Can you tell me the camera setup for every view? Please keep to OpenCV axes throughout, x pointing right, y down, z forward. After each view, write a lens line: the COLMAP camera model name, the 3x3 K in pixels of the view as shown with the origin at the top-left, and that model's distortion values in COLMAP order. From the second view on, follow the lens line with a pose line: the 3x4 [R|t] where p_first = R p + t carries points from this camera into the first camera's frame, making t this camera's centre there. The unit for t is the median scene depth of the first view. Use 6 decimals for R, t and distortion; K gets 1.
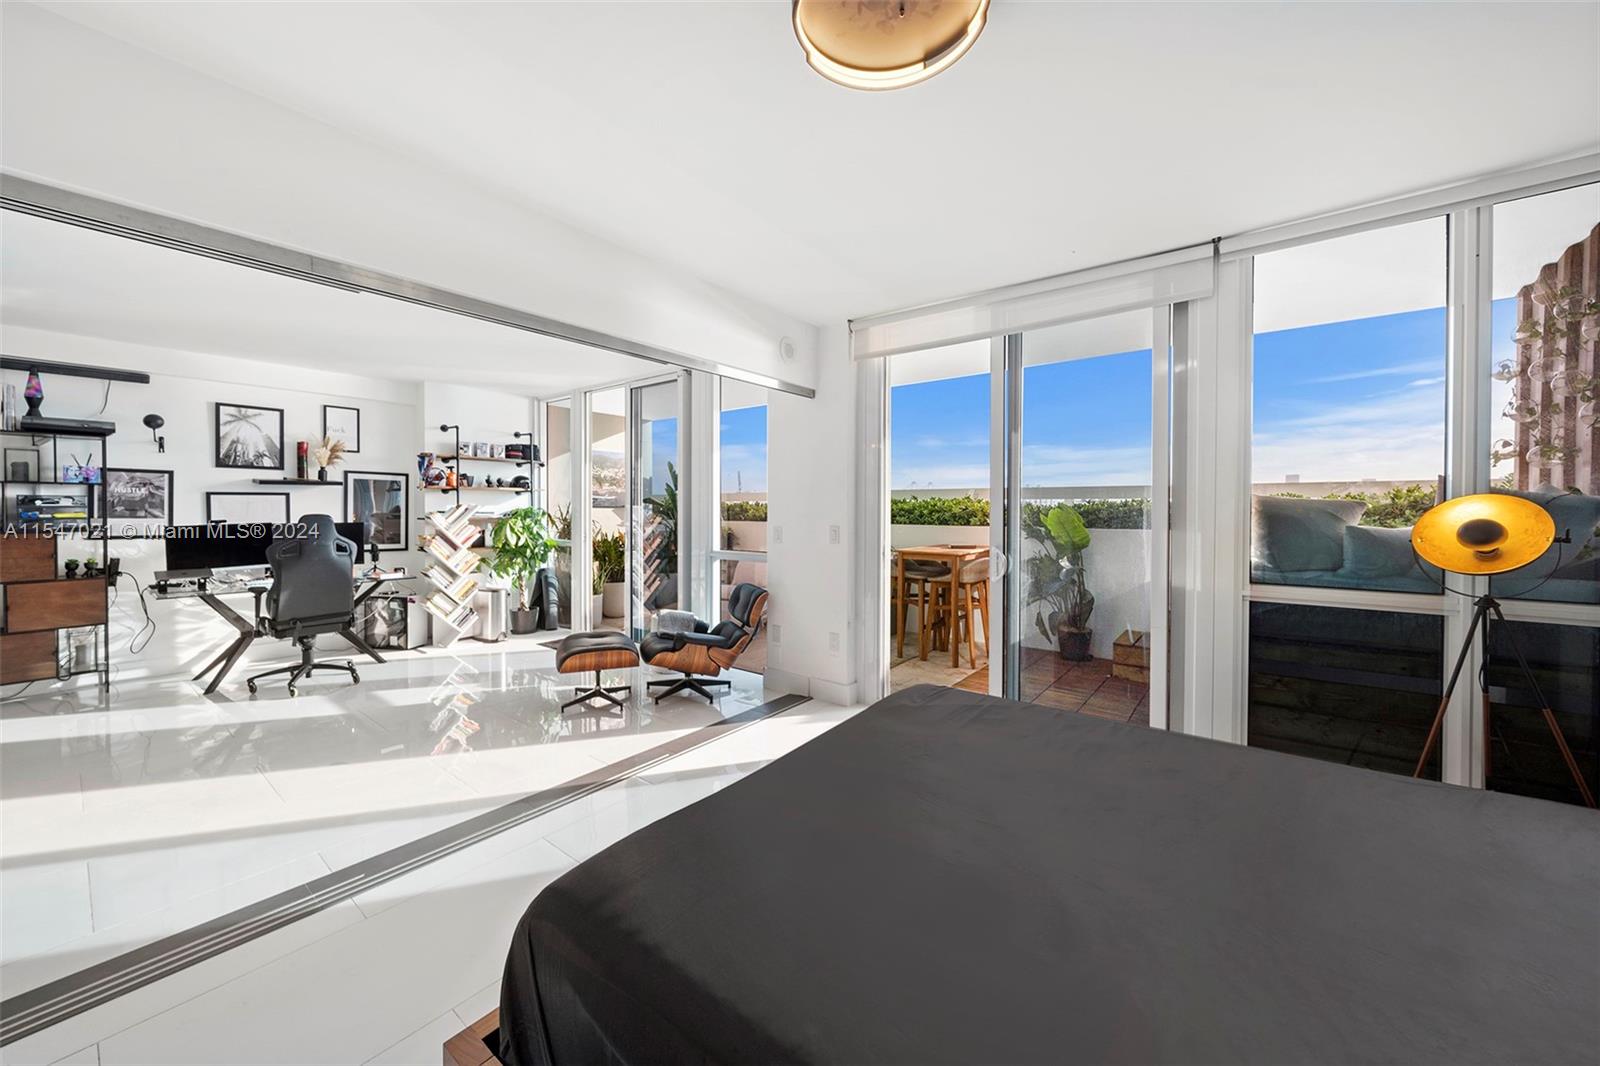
lens RADIAL K [[585.6, 0, 802.3], [0, 585.6, 521.5], [0, 0, 1]] dist [-0.004232, -0.000156]
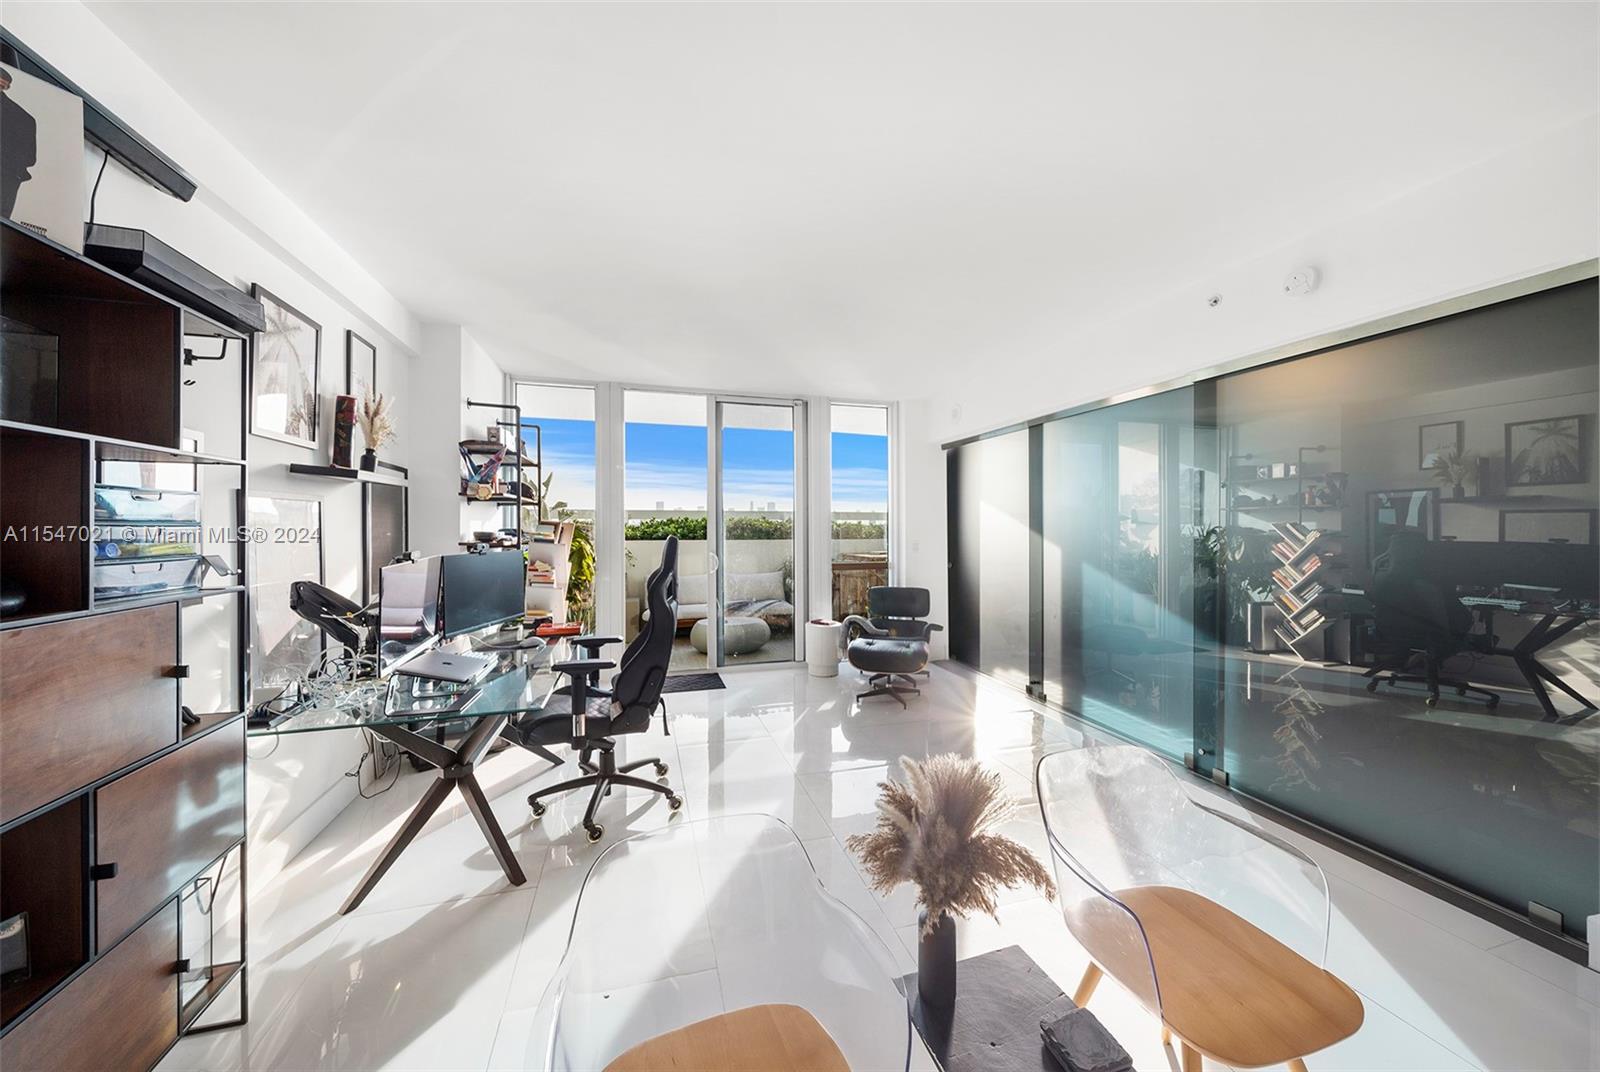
lens RADIAL K [[551.8, 0, 787.2], [0, 551.8, 525.9], [0, 0, 1]] dist [0.001584, 0.000174]
pose [[0.581753, -0.001973, 0.813363, -0.748441], [0.020079, 0.999727, -0.011937, -0.006994], [-0.813118, 0.023275, 0.581634, 0.296555]]
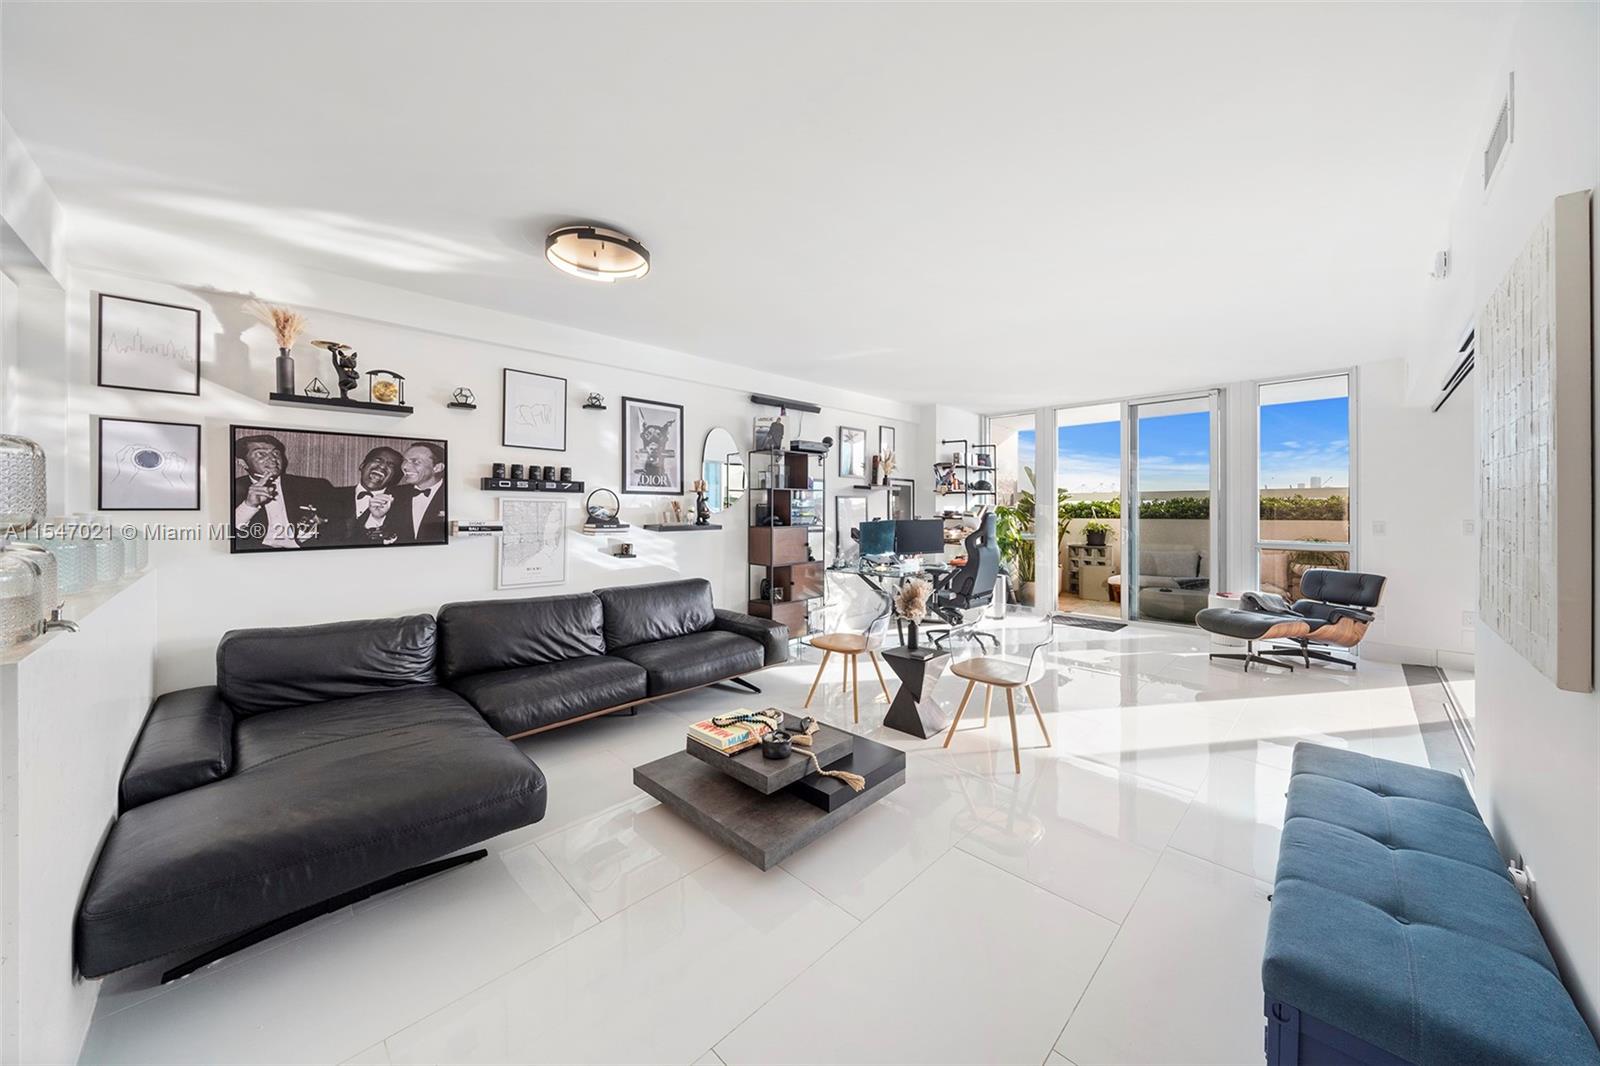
lens RADIAL K [[551.8, 0, 788.0], [0, 551.8, 510.7], [0, 0, 1]] dist [0.001584, 0.000174]
pose [[0.991413, -0.006416, -0.130608, -0.648697], [0.003978, 0.999813, -0.018915, 0.003575], [0.130705, 0.018233, 0.991254, -0.150409]]
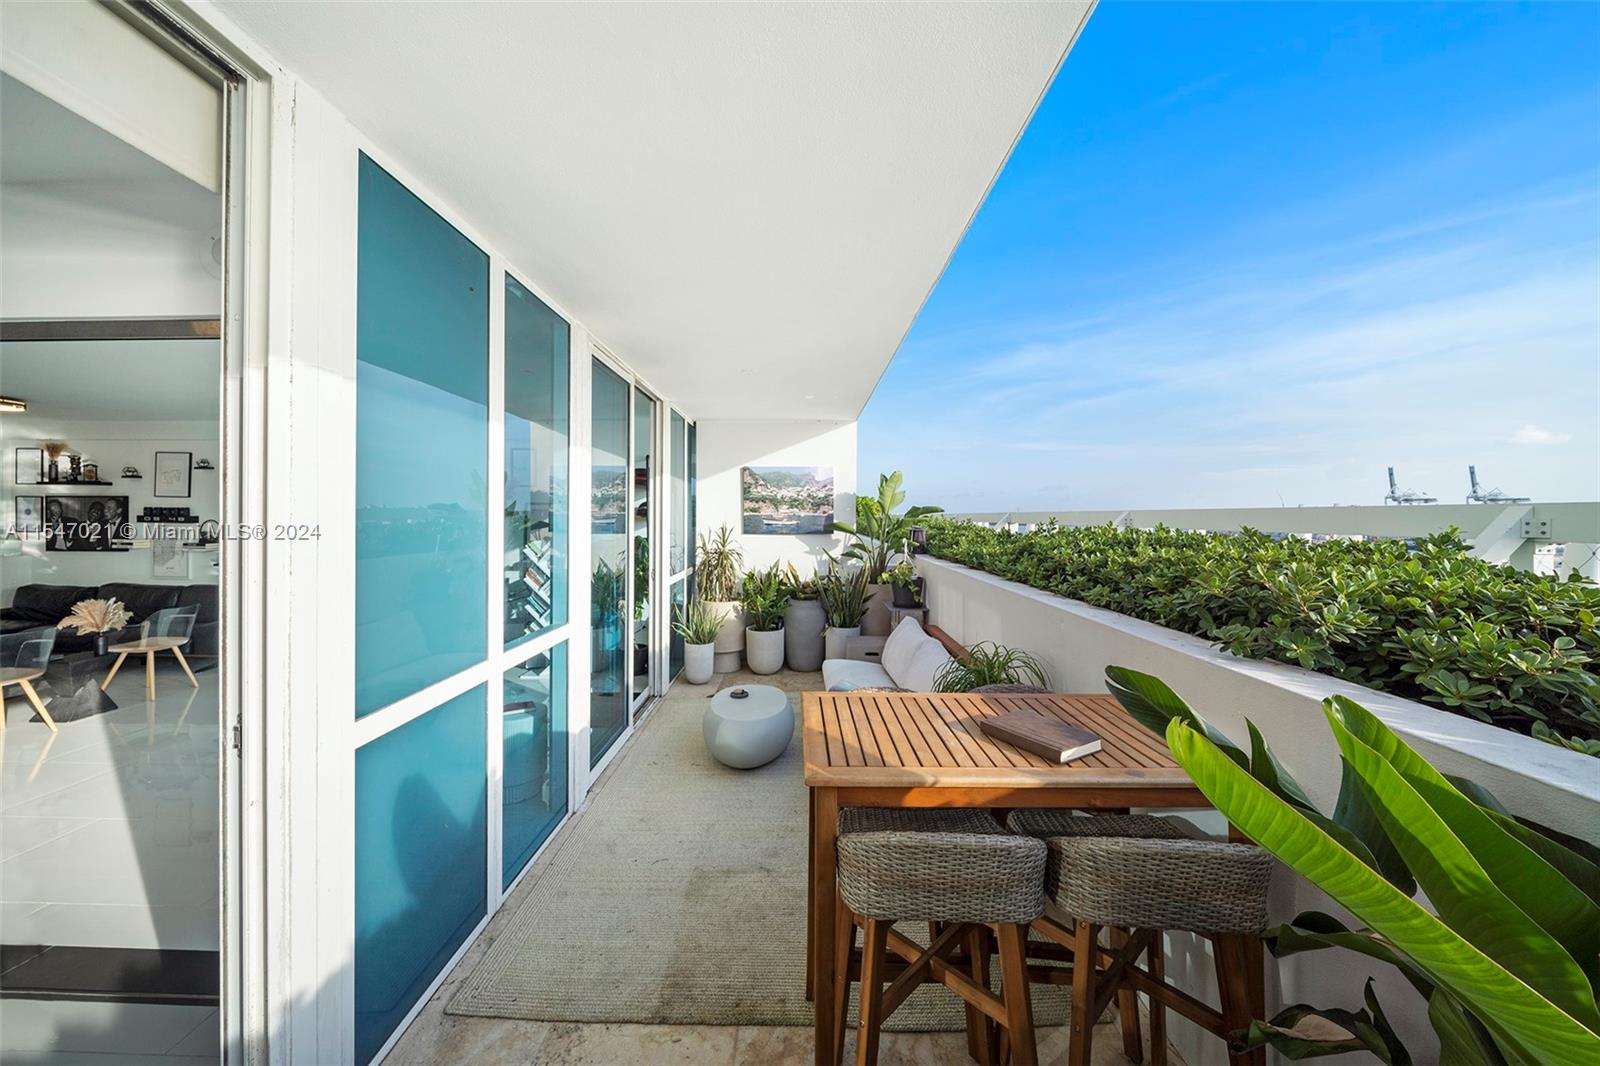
lens RADIAL K [[551.8, 0, 776.0], [0, 551.8, 518.9], [0, 0, 1]] dist [0.001584, 0.000174]
pose [[0.590539, 0.004488, -0.806996, 0.314826], [-0.020865, 0.999735, -0.009709, -0.042260], [0.806739, 0.022572, 0.590477, 0.587375]]
